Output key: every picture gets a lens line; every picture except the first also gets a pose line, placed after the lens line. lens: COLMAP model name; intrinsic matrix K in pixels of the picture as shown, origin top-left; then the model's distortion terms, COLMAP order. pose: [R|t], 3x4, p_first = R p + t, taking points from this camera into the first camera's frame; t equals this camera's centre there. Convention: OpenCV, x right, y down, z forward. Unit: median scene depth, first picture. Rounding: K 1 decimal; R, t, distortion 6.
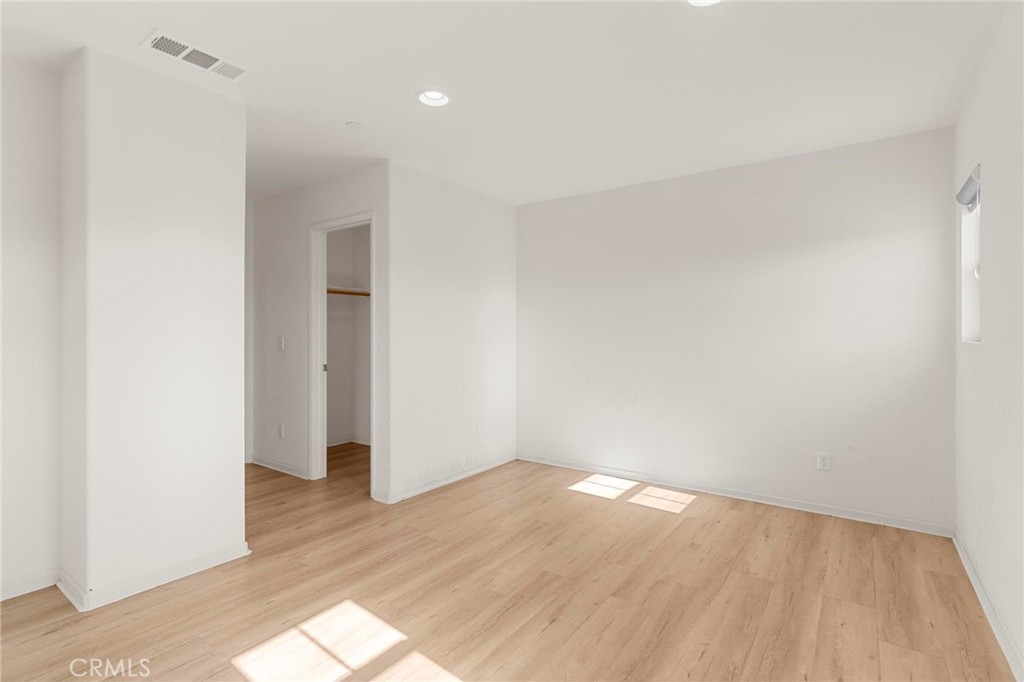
lens RADIAL K [[492.9, 0, 508.5], [0, 492.9, 339.4], [0, 0, 1]] dist [0.001181, 0.001085]
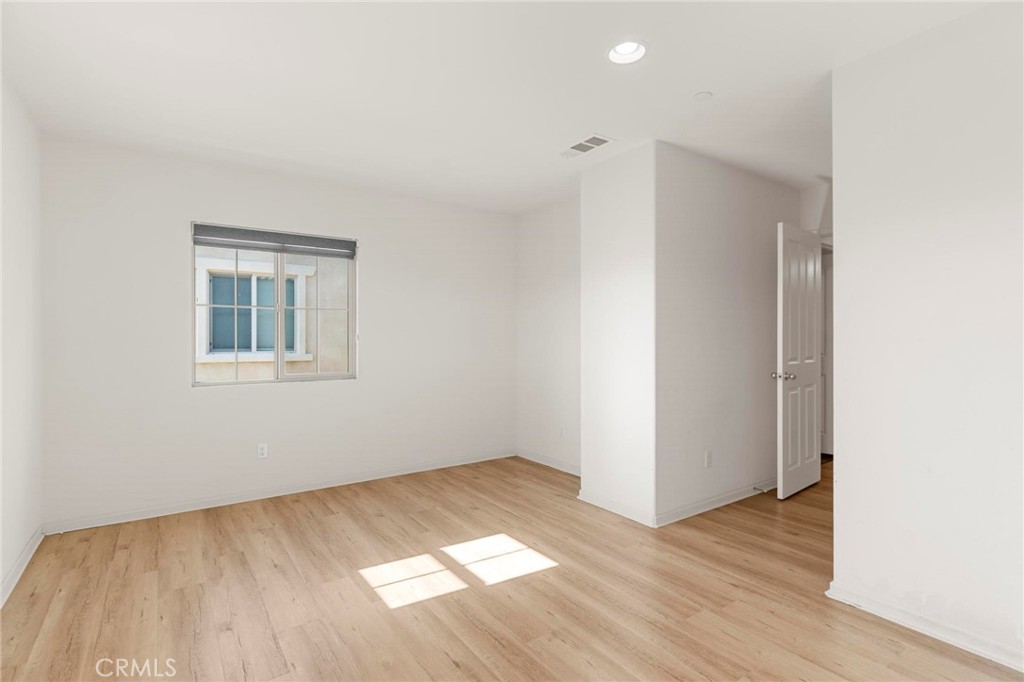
lens RADIAL K [[492.9, 0, 508.5], [0, 492.9, 339.4], [0, 0, 1]] dist [0.001181, 0.001085]
pose [[-0.335438, -0.003676, -0.942055, 0.736308], [-0.007859, 0.999969, -0.001104, -0.005882], [0.942029, 0.007033, -0.335457, 1.141879]]
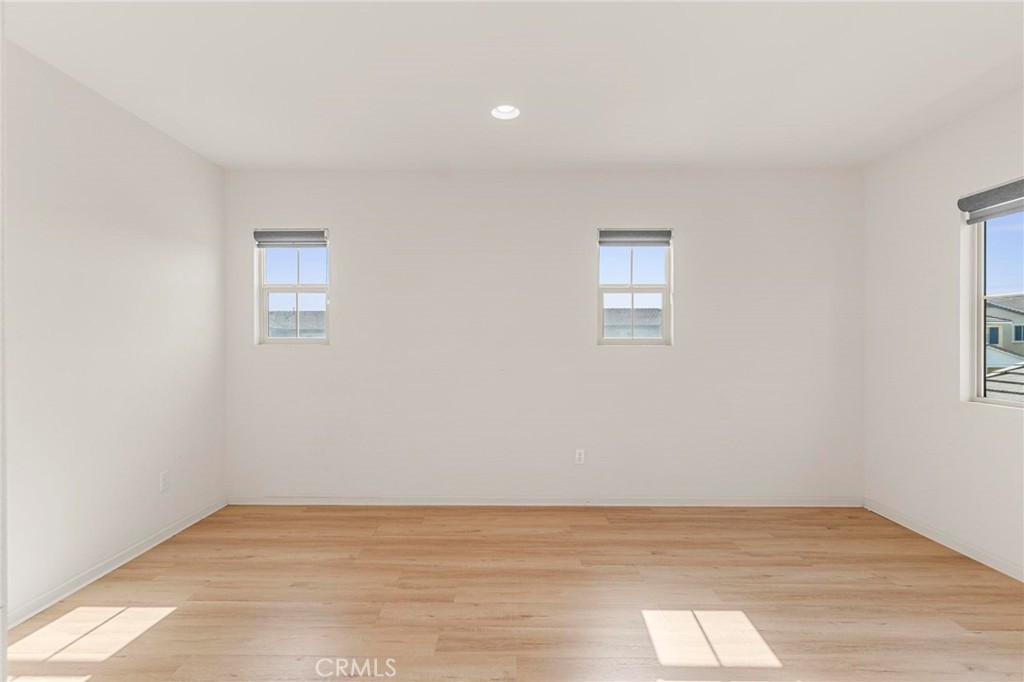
lens RADIAL K [[492.9, 0, 508.5], [0, 492.9, 339.4], [0, 0, 1]] dist [0.001181, 0.001085]
pose [[-0.575744, -0.001072, 0.817629, -0.616604], [0.001567, 0.999996, 0.002415, -0.015333], [-0.817628, 0.002672, -0.575740, 1.353841]]
